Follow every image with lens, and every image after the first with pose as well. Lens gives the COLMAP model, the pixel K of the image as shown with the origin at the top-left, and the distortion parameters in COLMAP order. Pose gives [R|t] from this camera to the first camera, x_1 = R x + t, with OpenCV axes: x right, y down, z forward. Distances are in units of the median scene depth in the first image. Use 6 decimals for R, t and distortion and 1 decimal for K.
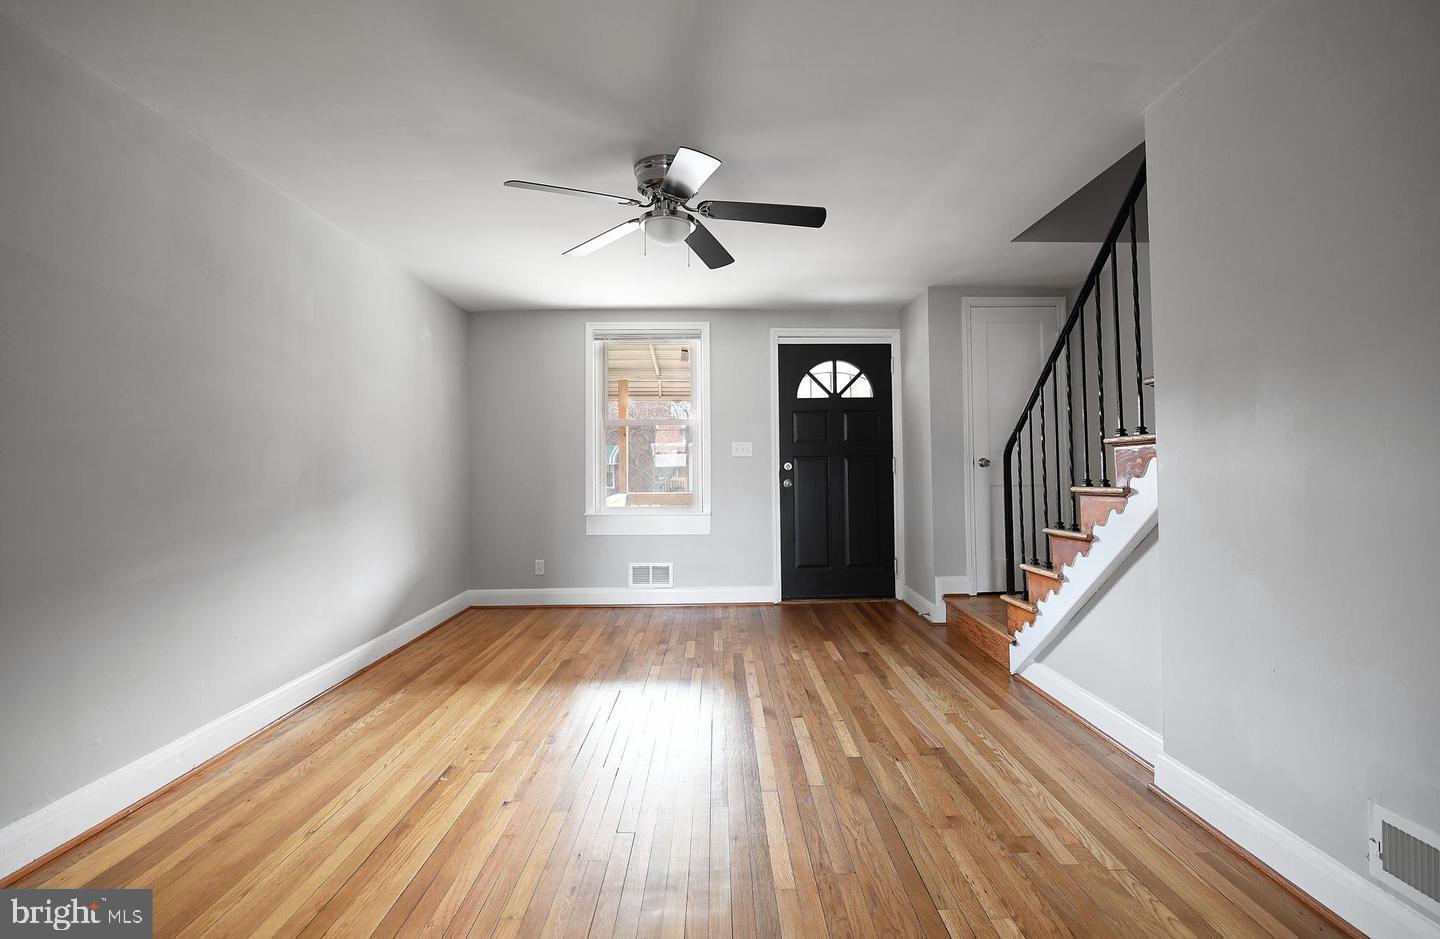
lens RADIAL K [[616.5, 0, 722.8], [0, 616.5, 467.4], [0, 0, 1]] dist [-0.002359, -0.000282]
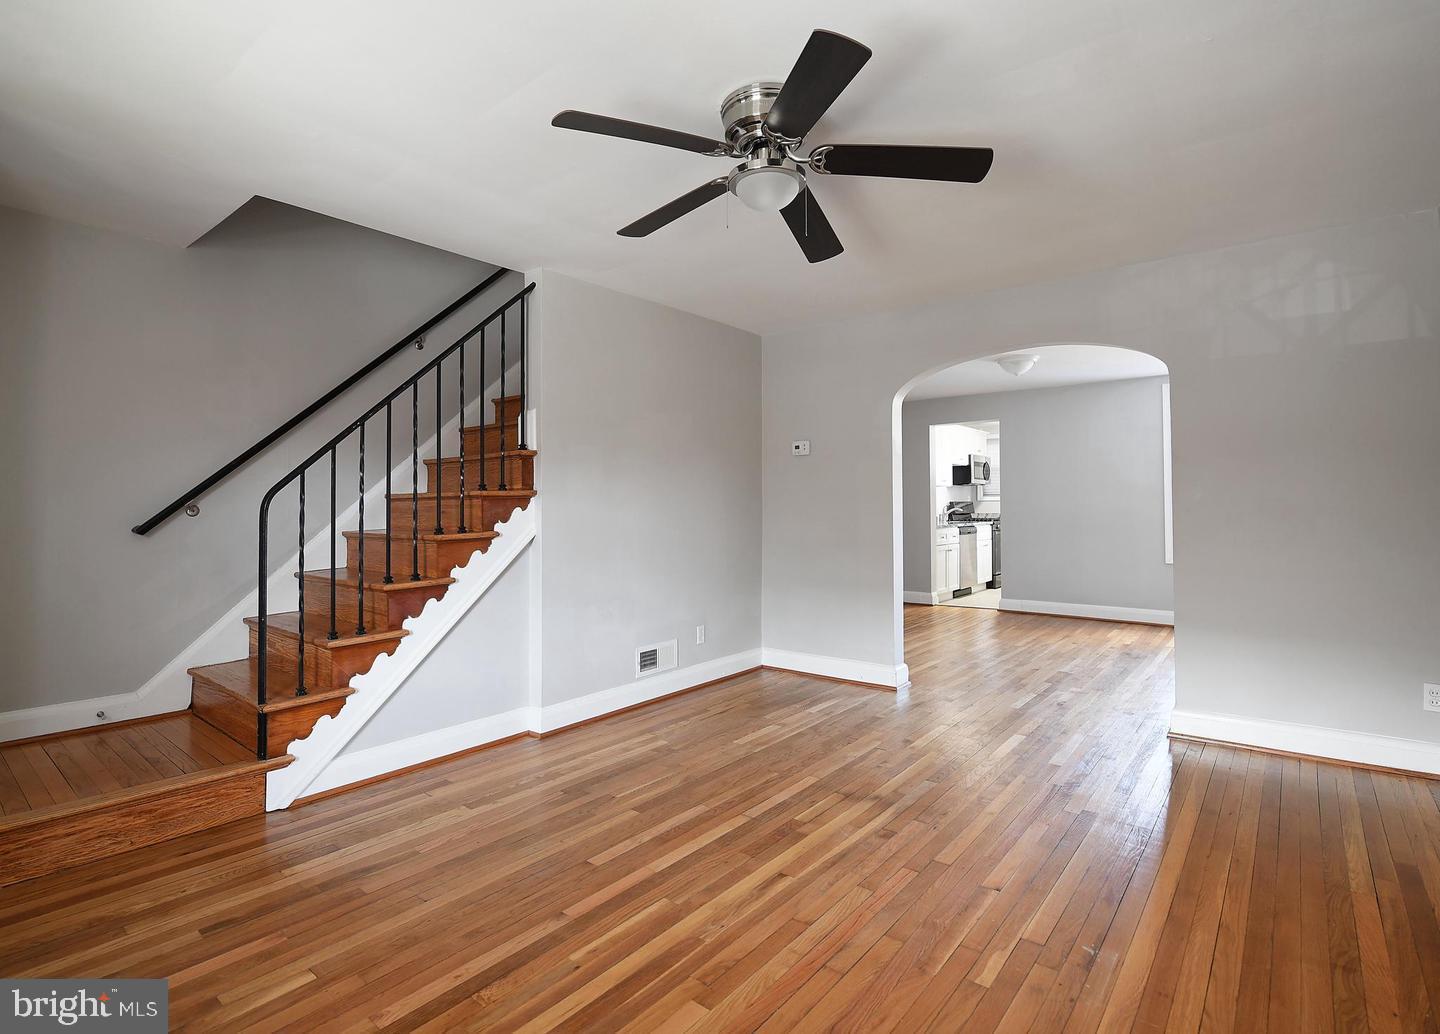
lens RADIAL K [[702.1, 0, 720.4], [0, 702.1, 506.7], [0, 0, 1]] dist [-0.000300, -0.000023]
pose [[-0.768864, 0.013570, 0.639268, -0.617316], [0.016535, 0.999862, -0.001338, -0.008549], [-0.639198, 0.009542, -0.768983, 1.793331]]
